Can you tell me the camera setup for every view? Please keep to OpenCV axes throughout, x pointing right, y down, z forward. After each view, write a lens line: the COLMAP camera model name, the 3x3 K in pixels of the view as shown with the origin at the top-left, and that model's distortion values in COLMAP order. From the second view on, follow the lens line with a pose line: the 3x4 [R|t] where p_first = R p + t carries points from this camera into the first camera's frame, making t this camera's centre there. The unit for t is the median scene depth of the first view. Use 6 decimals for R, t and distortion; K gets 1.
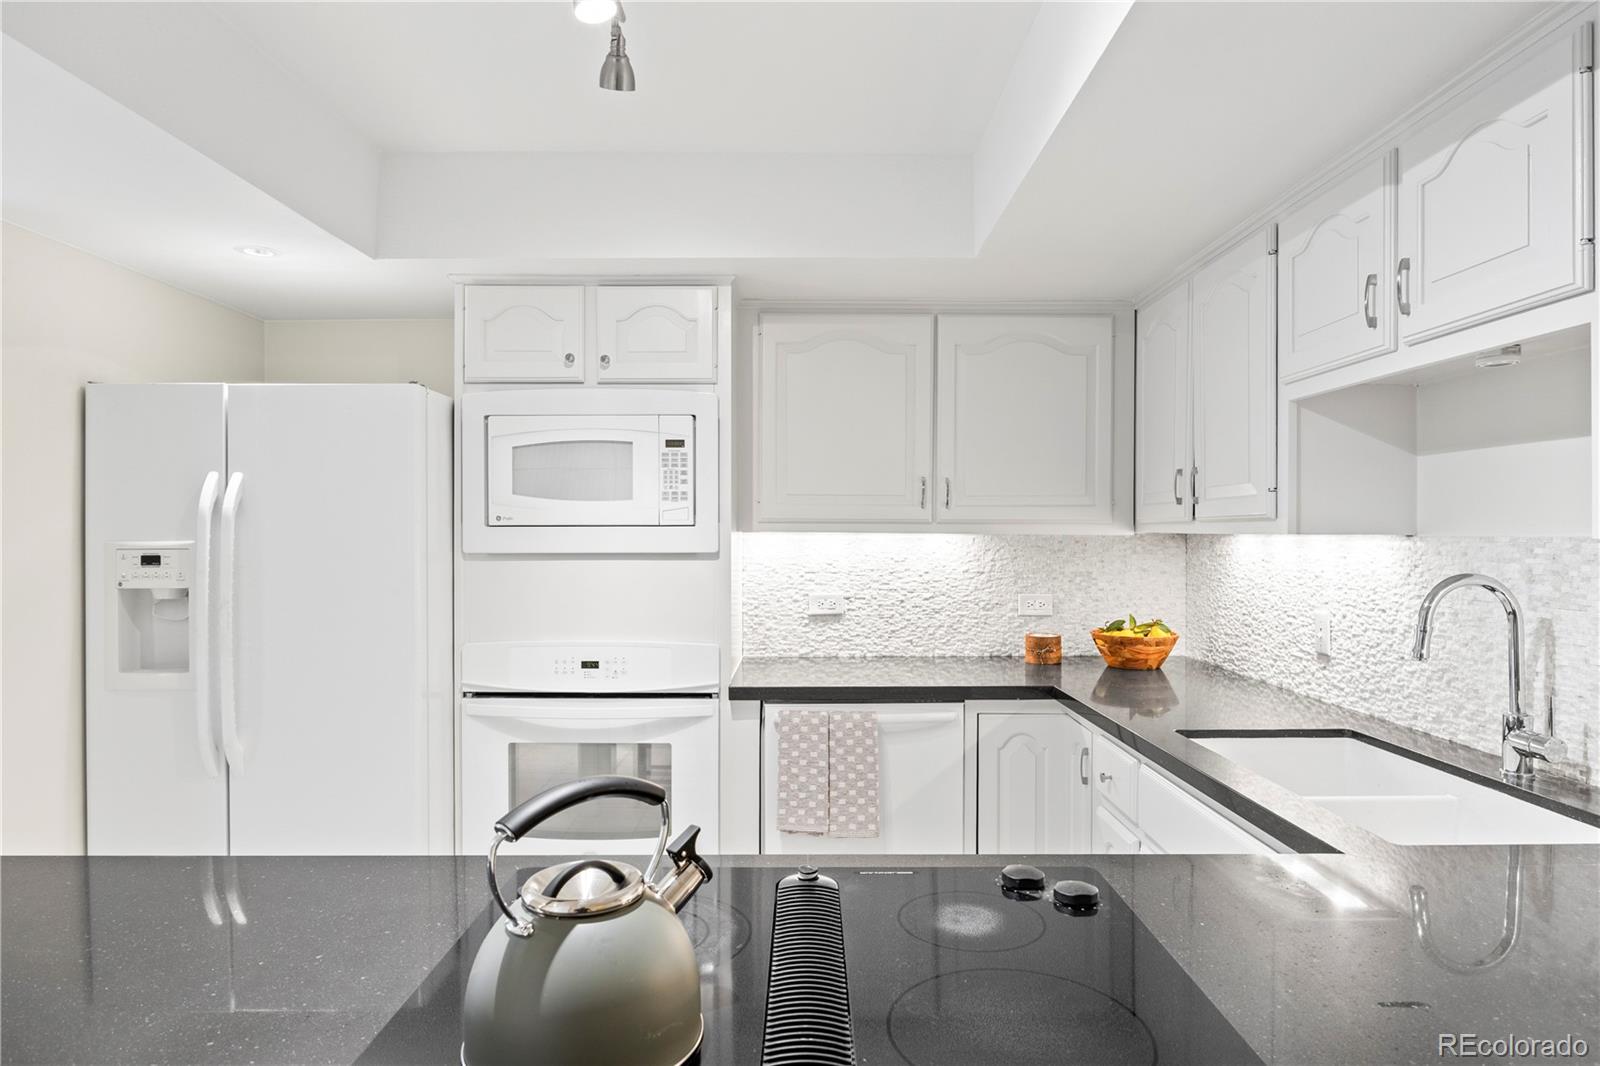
lens RADIAL K [[934.0, 0, 804.6], [0, 934.0, 546.3], [0, 0, 1]] dist [-0.004380, -0.000985]
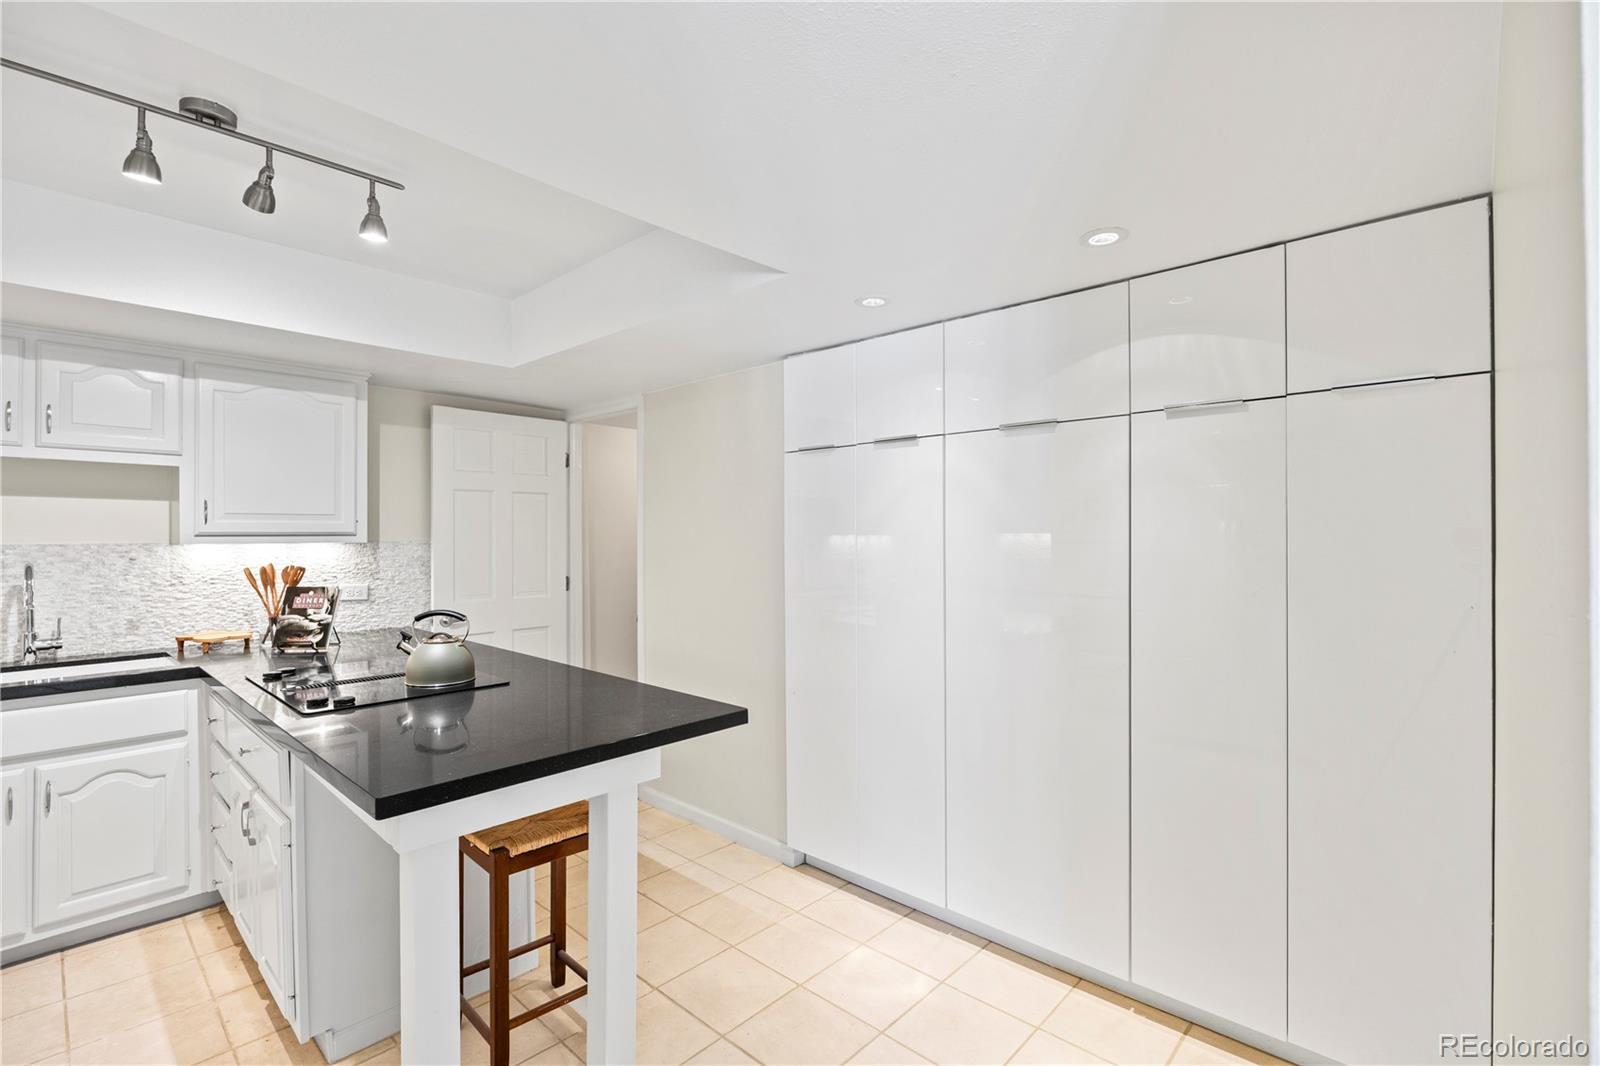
lens RADIAL K [[708.5, 0, 804.1], [0, 708.5, 534.0], [0, 0, 1]] dist [-0.015814, -0.000019]
pose [[-0.747452, 0.000765, 0.664316, -0.922065], [0.011299, 0.999869, 0.011561, -0.019430], [-0.664220, 0.016148, -0.747363, 0.630126]]
